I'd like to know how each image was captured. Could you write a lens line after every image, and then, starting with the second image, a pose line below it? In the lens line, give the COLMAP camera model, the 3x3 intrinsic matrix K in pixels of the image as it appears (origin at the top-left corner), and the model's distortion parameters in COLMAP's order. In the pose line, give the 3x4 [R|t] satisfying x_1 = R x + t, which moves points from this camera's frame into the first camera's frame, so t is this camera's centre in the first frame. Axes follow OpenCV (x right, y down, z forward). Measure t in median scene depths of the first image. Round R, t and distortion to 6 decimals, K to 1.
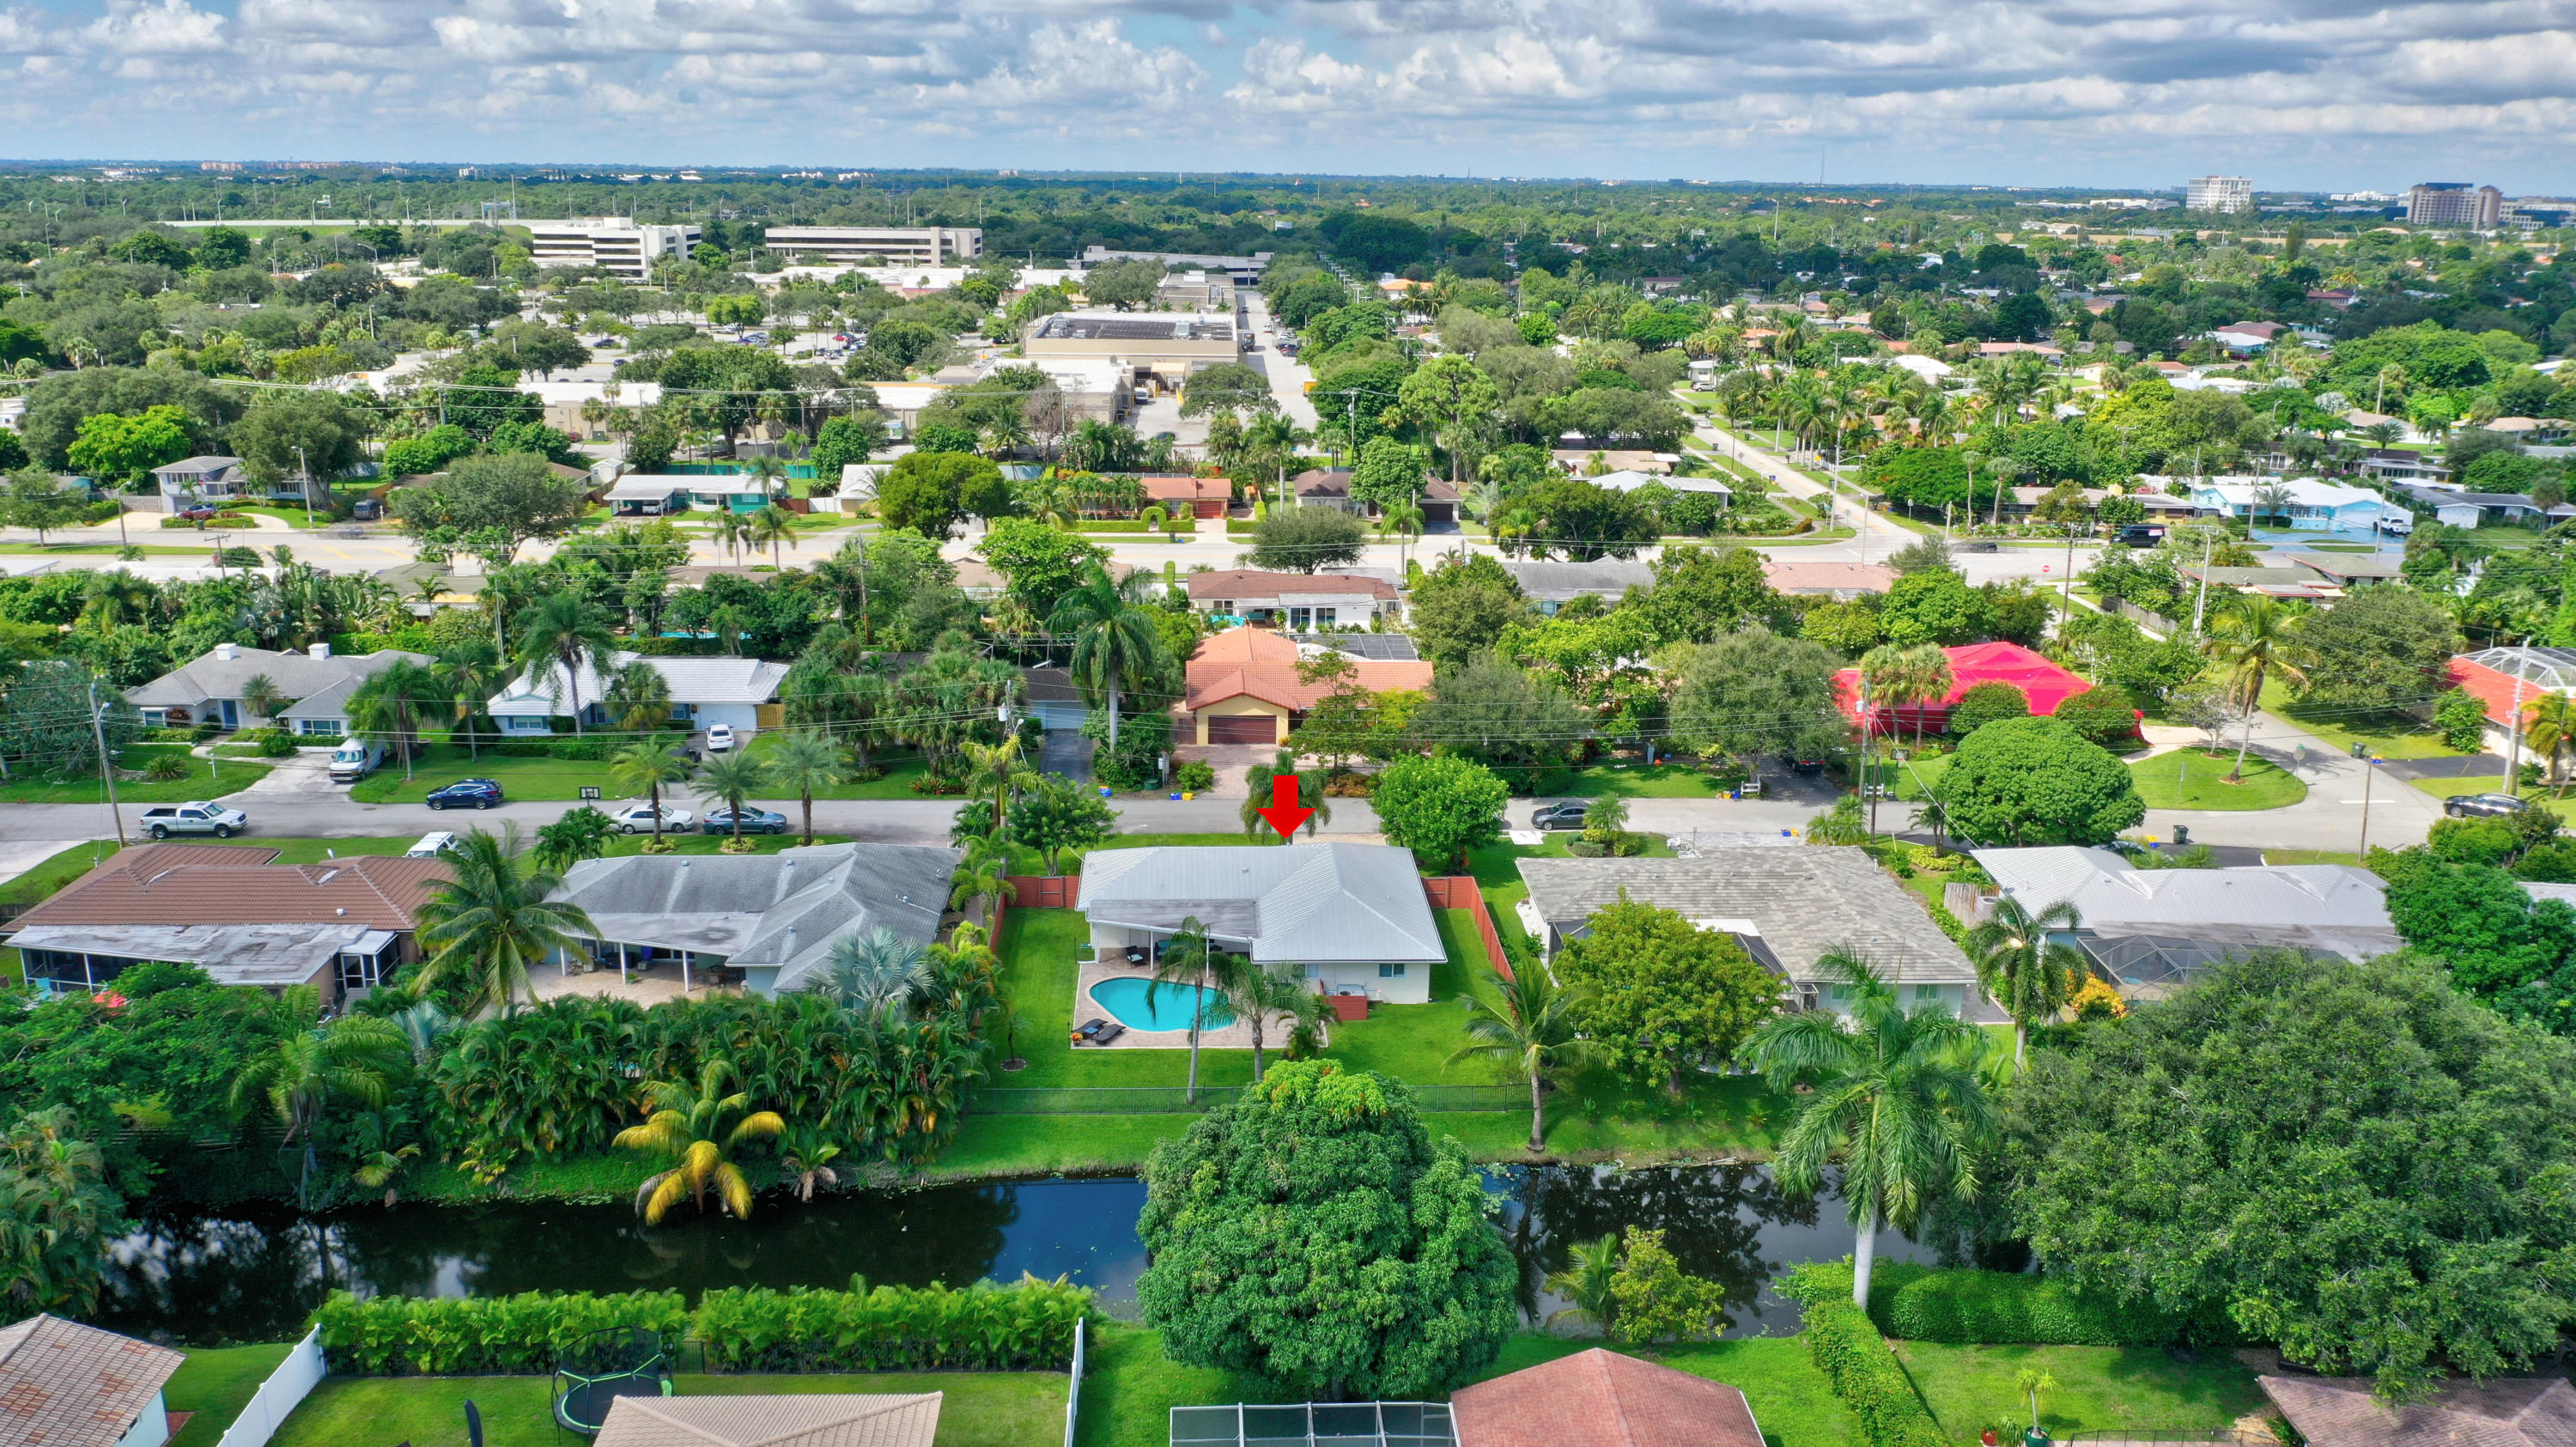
lens RADIAL K [[2009.6, 0, 1292.6], [0, 2009.6, 826.0], [0, 0, 1]] dist [-0.013633, -0.007152]
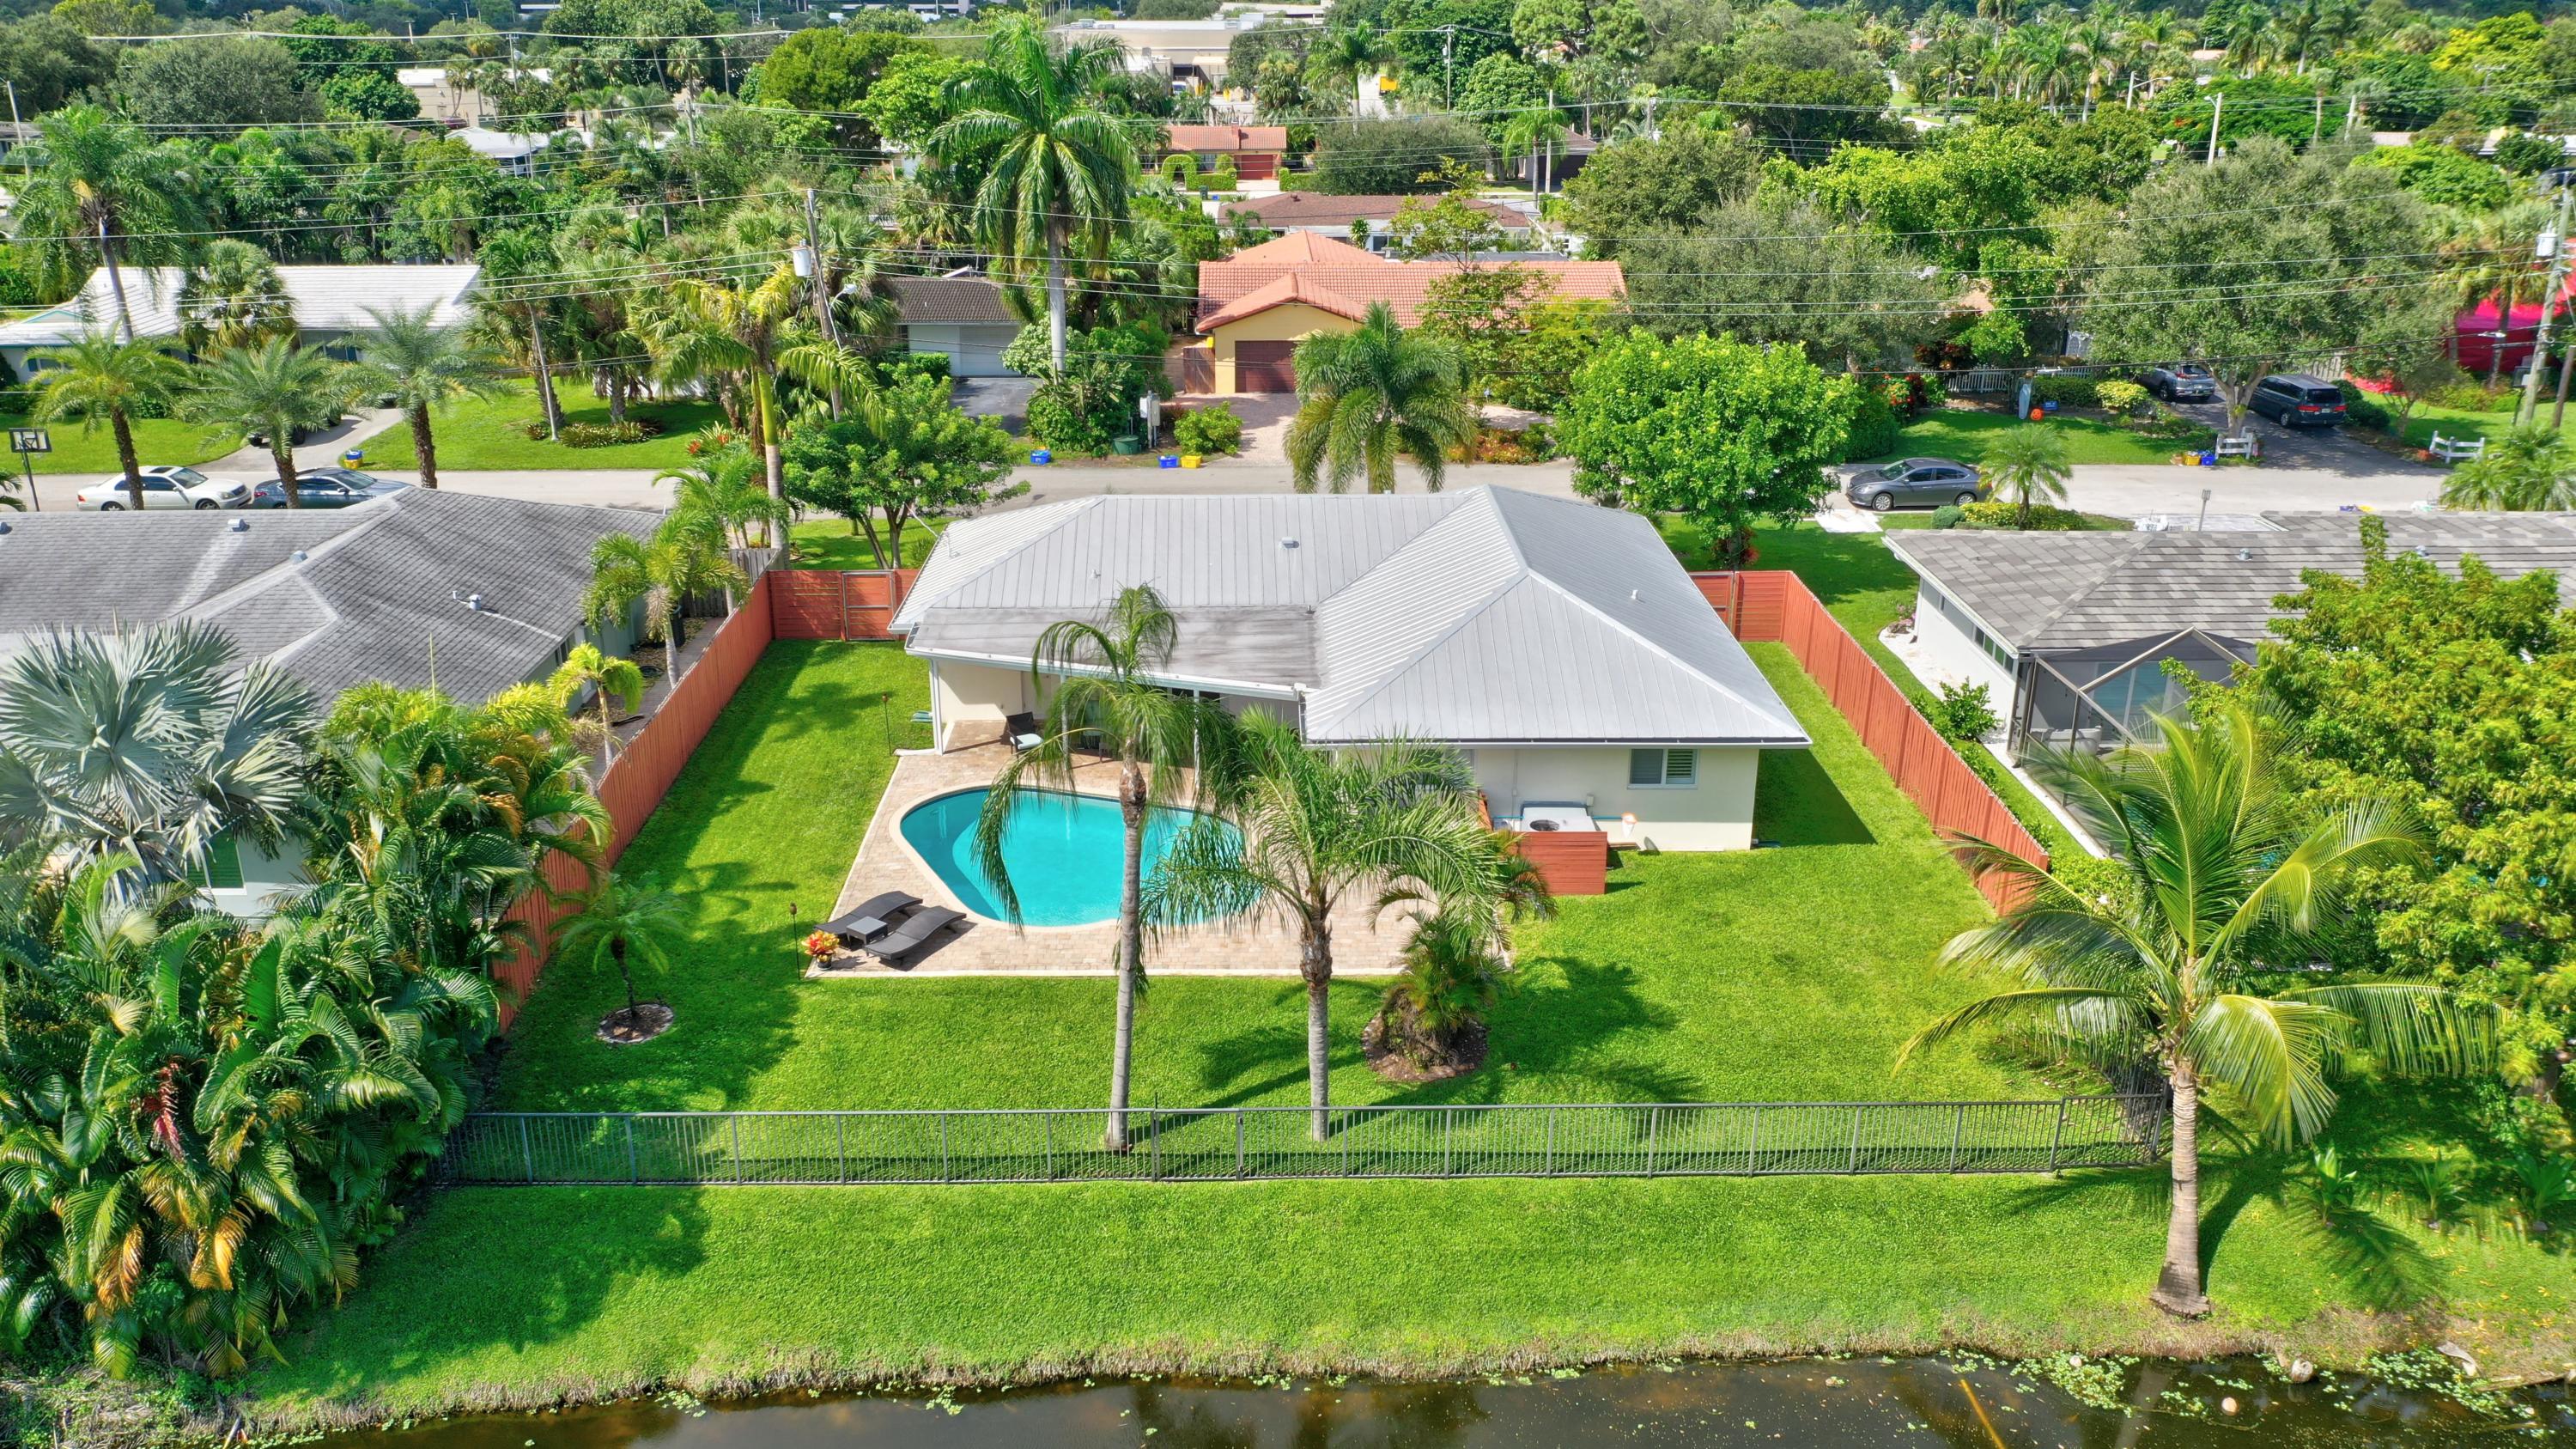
lens RADIAL K [[2086.2, 0, 1288.0], [0, 2086.2, 724.5], [0, 0, 1]] dist [-0.001701, 0.000572]
pose [[0.999377, -0.001390, -0.035257, -0.007799], [0.002590, 0.999418, 0.034019, 0.042929], [0.035189, -0.034089, 0.998799, 0.513996]]
